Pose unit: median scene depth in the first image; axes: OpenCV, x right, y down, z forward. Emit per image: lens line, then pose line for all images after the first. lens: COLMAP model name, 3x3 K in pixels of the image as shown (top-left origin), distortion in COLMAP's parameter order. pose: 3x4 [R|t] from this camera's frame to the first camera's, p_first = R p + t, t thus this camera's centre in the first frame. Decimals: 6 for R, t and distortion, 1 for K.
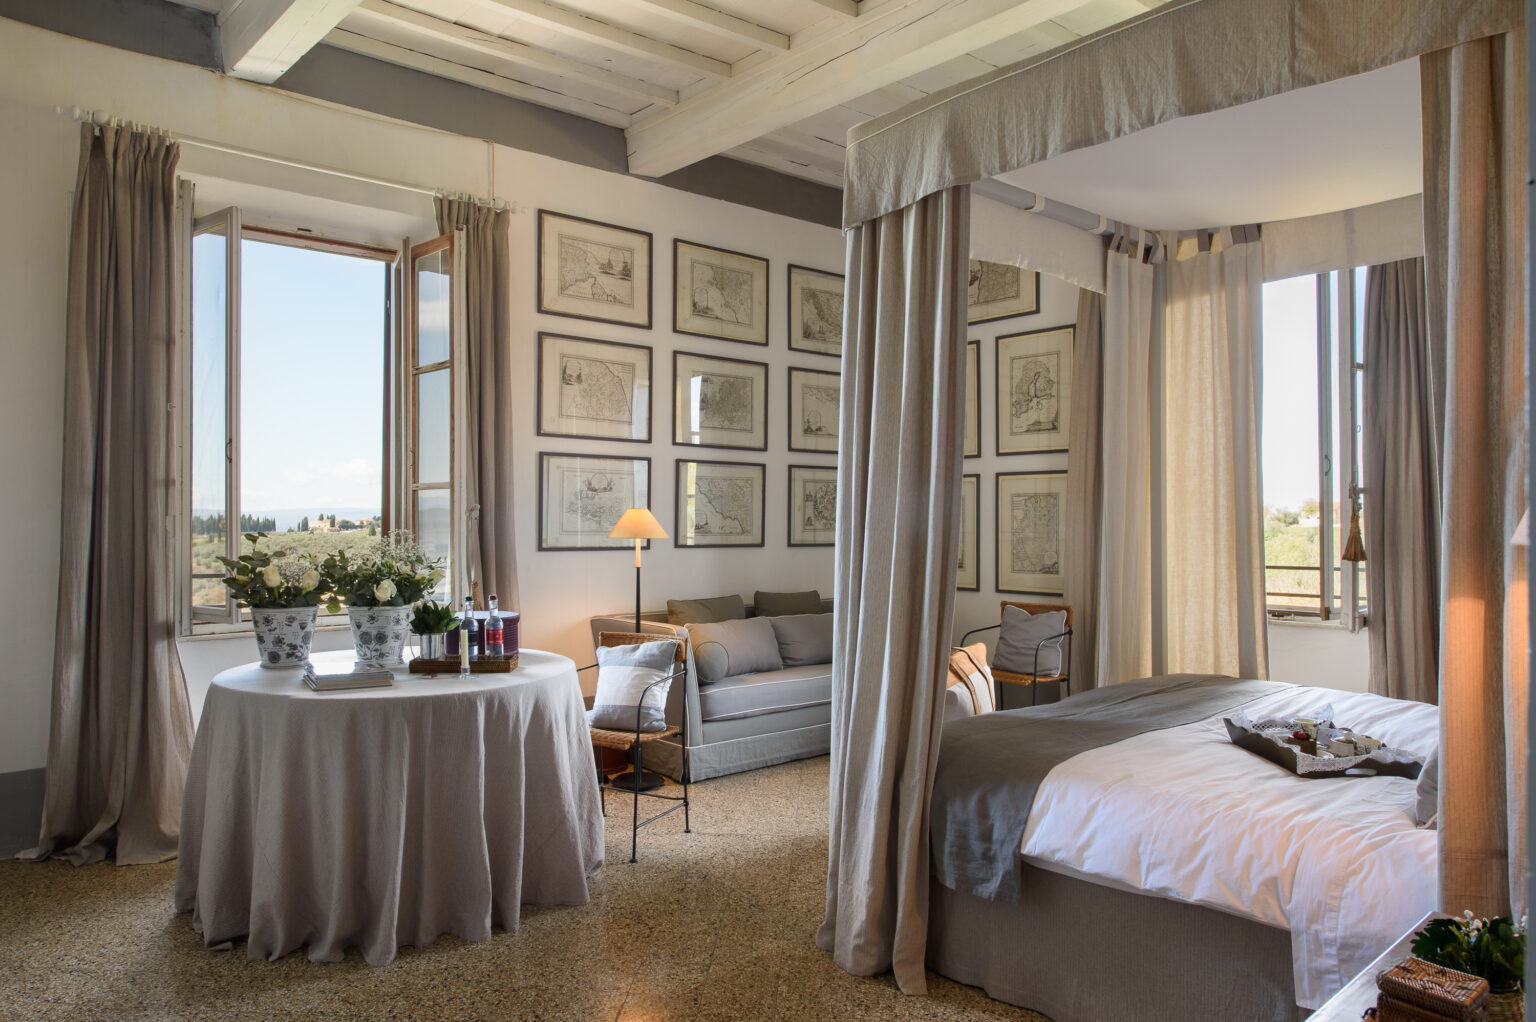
lens RADIAL K [[1075.1, 0, 768.0], [0, 1075.1, 511.0], [0, 0, 1]] dist [-0.001761, -0.001239]
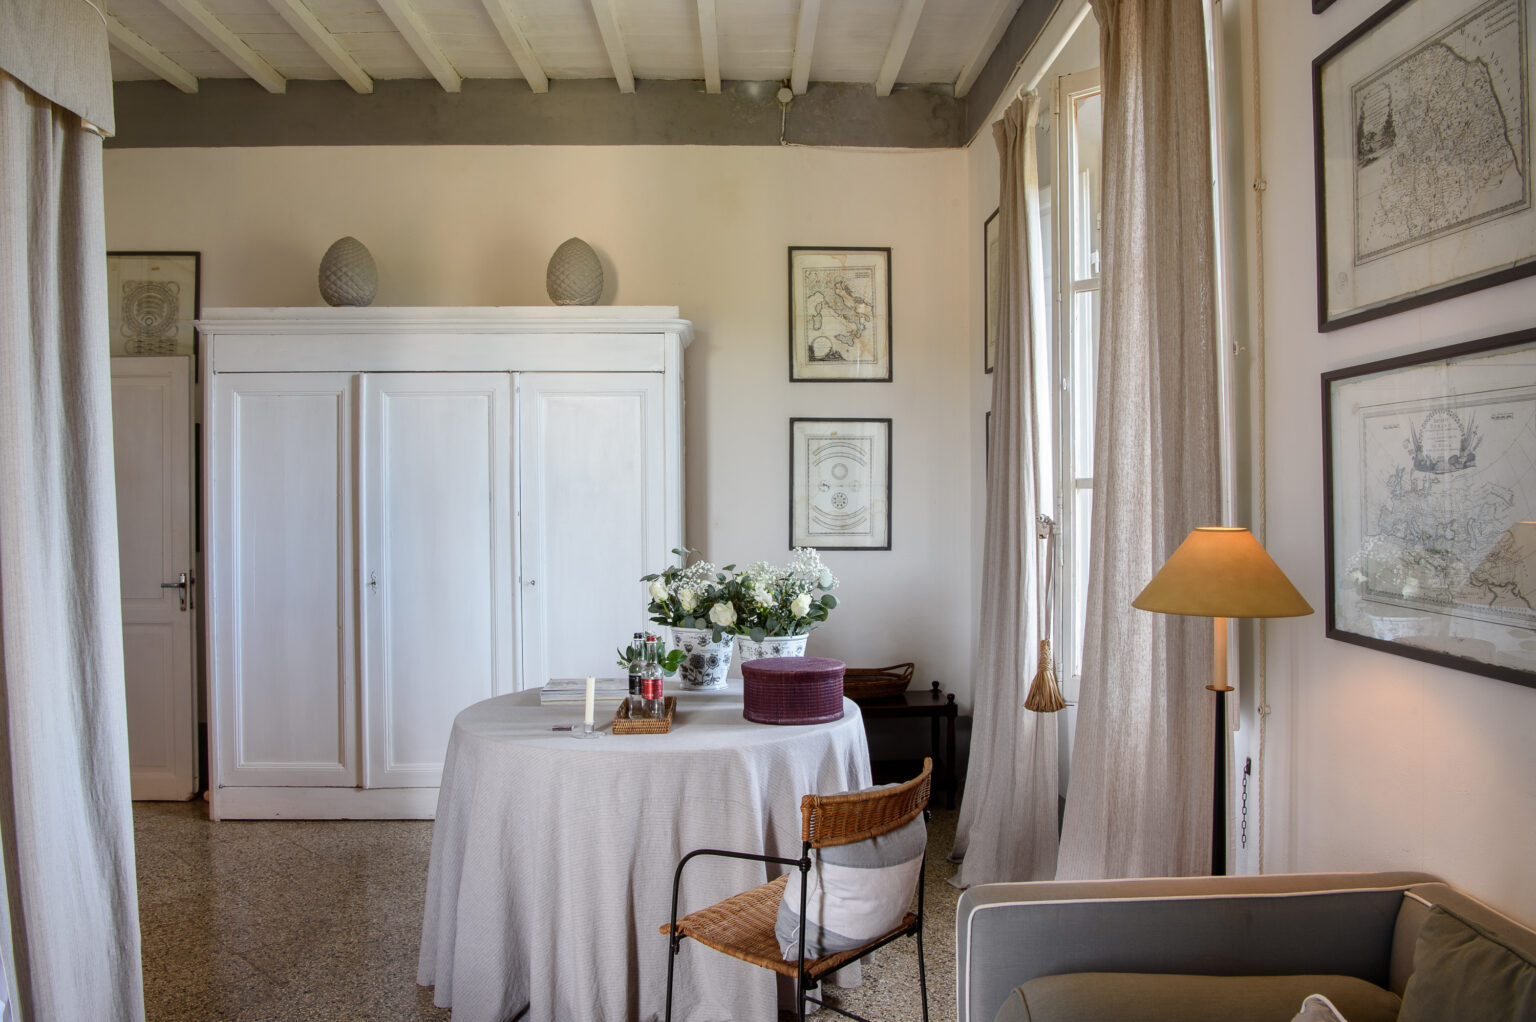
lens RADIAL K [[1075.1, 0, 768.0], [0, 1075.1, 511.0], [0, 0, 1]] dist [-0.001761, -0.001239]
pose [[-0.631983, 0.011211, -0.774901, 0.202152], [0.008464, 0.999936, 0.007563, -0.010699], [0.774936, -0.001779, -0.632037, 1.060072]]
